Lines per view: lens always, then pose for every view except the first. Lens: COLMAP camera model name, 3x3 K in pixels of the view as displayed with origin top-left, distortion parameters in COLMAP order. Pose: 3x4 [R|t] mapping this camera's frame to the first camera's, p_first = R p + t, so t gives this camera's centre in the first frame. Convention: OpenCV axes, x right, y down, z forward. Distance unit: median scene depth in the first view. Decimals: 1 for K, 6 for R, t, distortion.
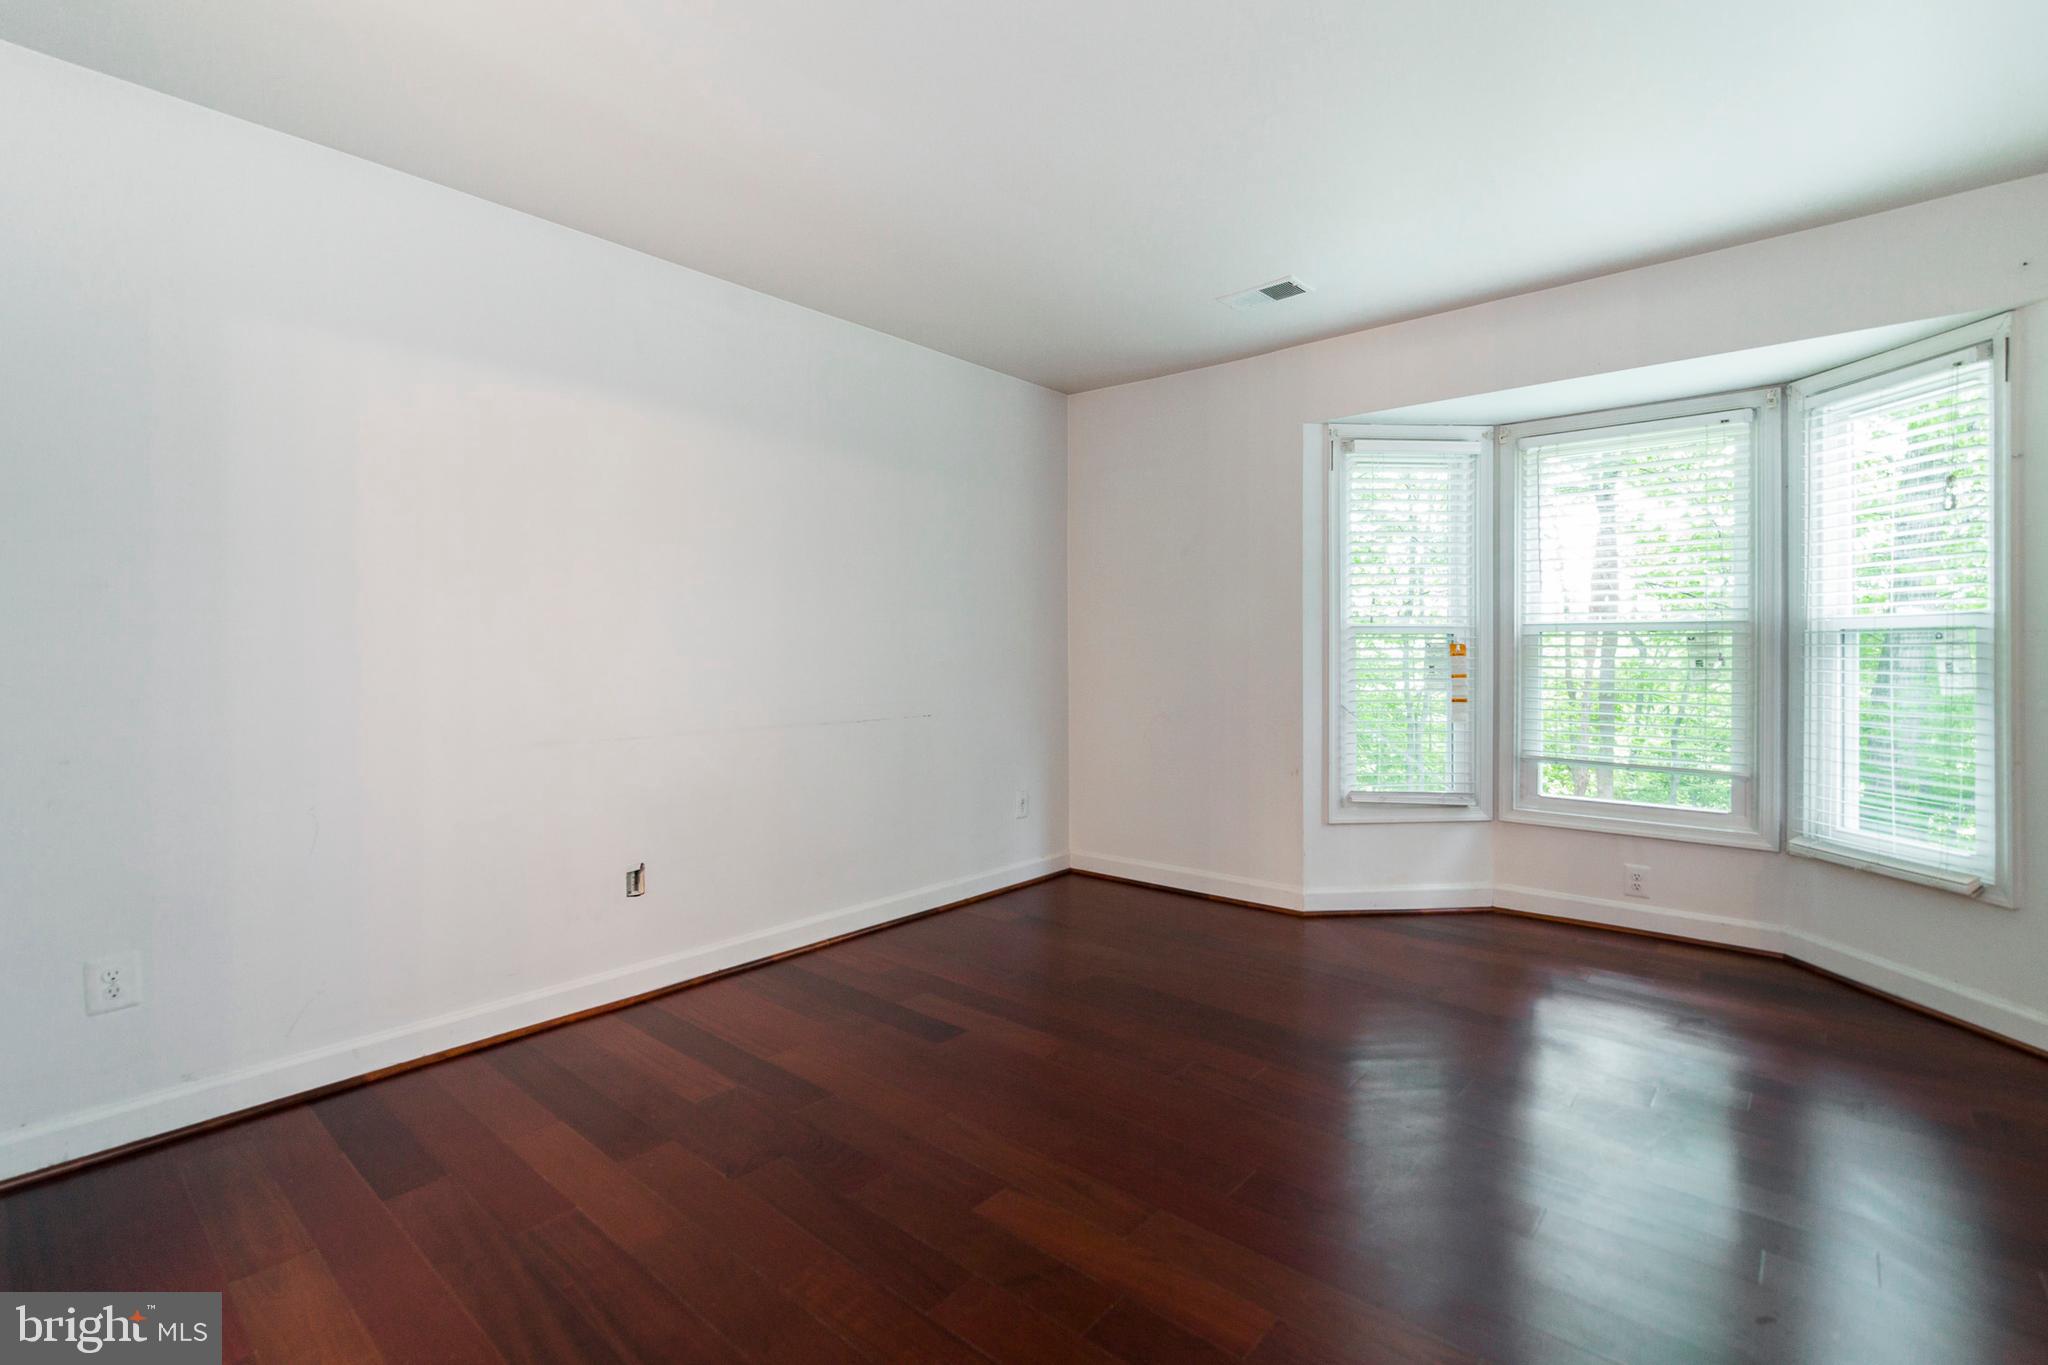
lens RADIAL K [[933.5, 0, 1032.3], [0, 933.5, 649.7], [0, 0, 1]] dist [0.002407, 0.000620]
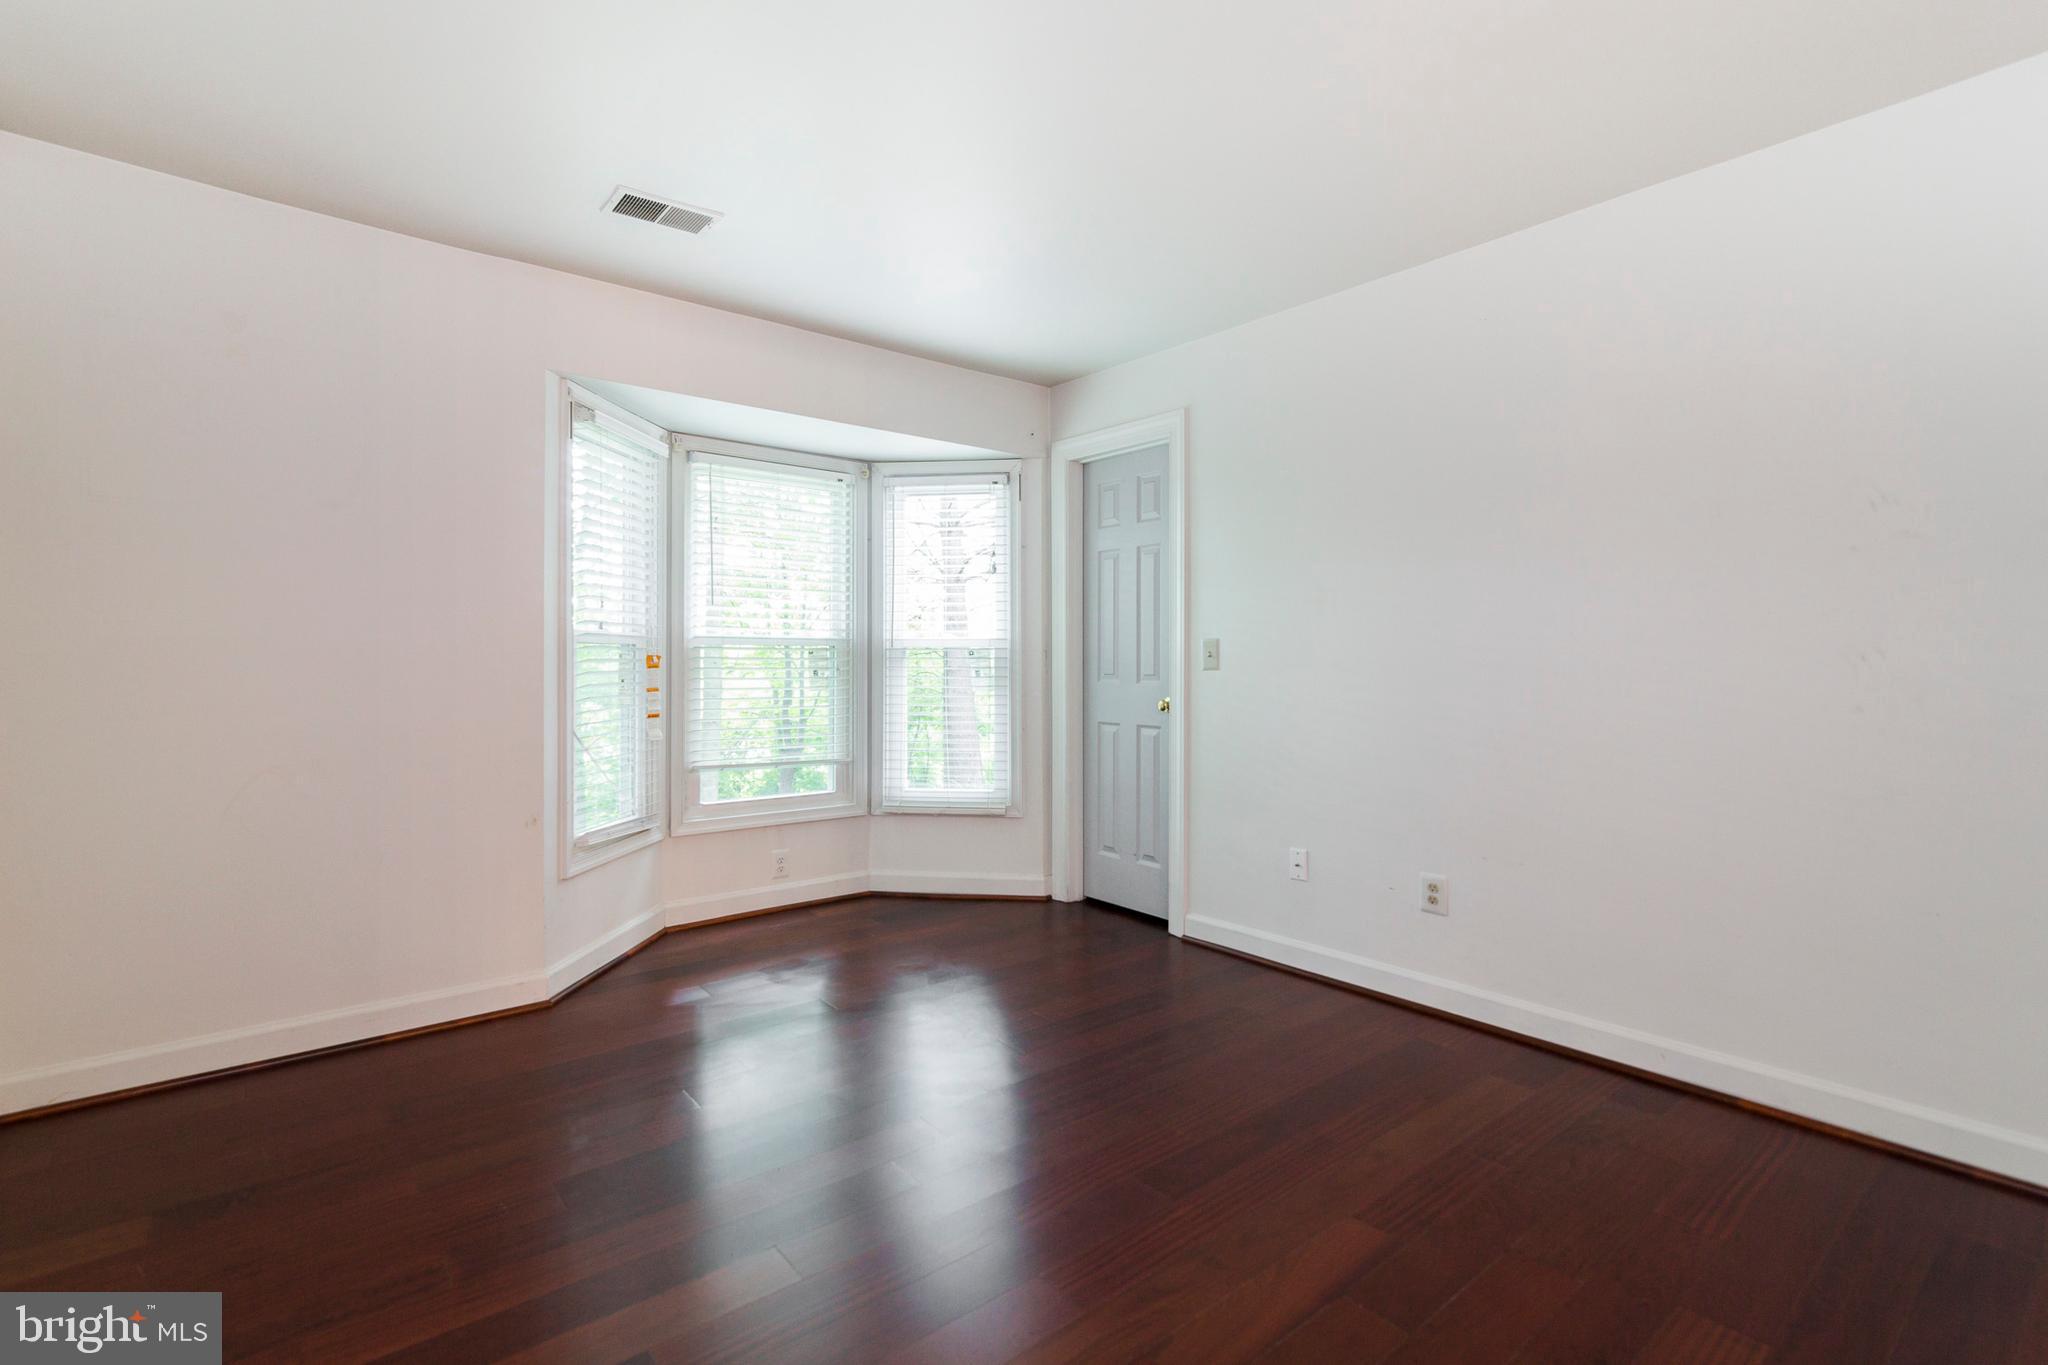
lens RADIAL K [[939.8, 0, 1015.5], [0, 939.8, 662.5], [0, 0, 1]] dist [0.002334, 0.000783]
pose [[0.180870, 0.000888, 0.983507, -0.459796], [-0.000169, 1.000000, -0.000872, 0.001819], [-0.983507, -0.000008, 0.180871, 0.540264]]
